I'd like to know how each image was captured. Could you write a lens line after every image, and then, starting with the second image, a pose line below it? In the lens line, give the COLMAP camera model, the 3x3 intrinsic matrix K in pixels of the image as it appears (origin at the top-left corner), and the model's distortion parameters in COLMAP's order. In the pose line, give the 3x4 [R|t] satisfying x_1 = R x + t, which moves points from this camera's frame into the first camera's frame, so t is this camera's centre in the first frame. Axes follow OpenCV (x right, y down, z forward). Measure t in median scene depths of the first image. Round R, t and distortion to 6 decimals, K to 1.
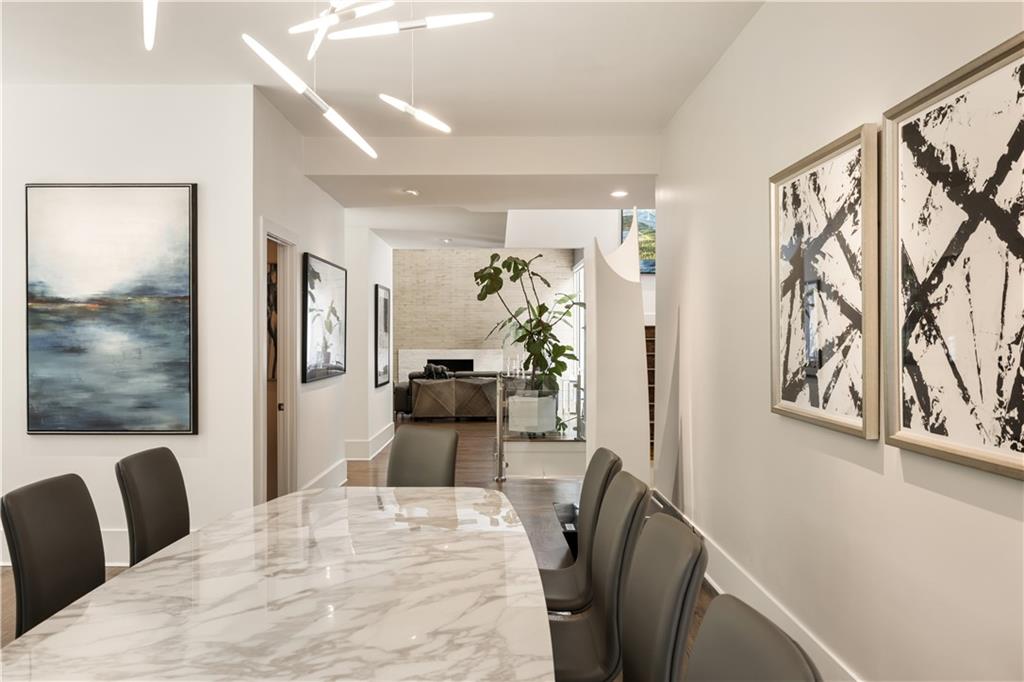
lens RADIAL K [[752.5, 0, 512.1], [0, 752.5, 339.9], [0, 0, 1]] dist [0.000055, 0.000071]
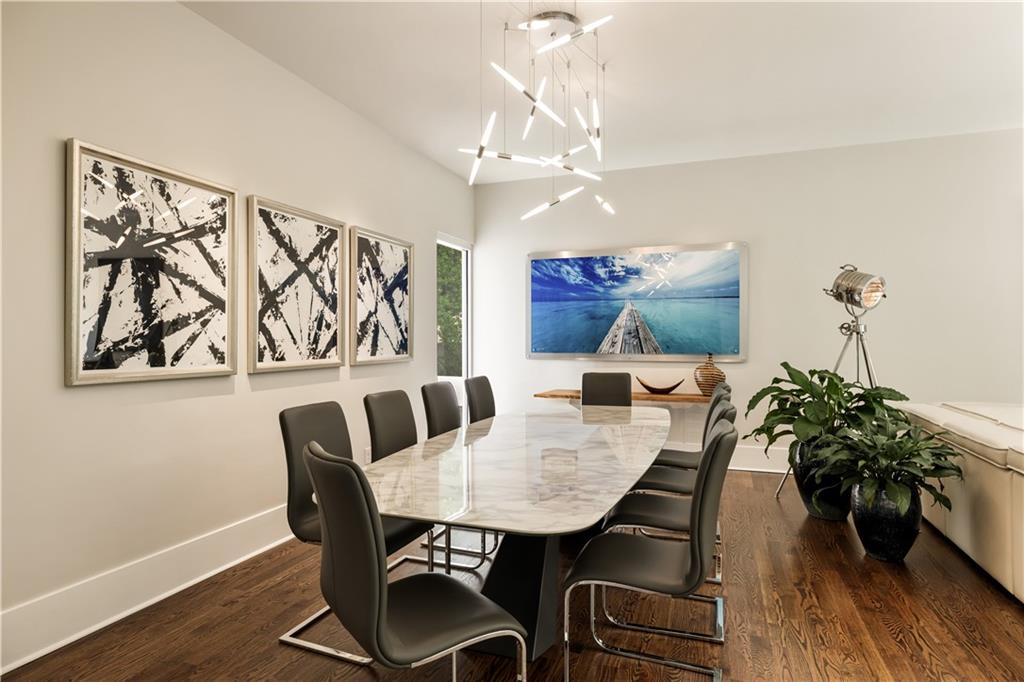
lens RADIAL K [[535.2, 0, 510.3], [0, 535.2, 338.2], [0, 0, 1]] dist [-0.000881, 0.000018]
pose [[-0.926775, 0.000507, 0.375616, -0.630883], [0.001502, 0.999996, 0.002355, 0.053591], [-0.375613, 0.002747, -0.926773, 2.129812]]
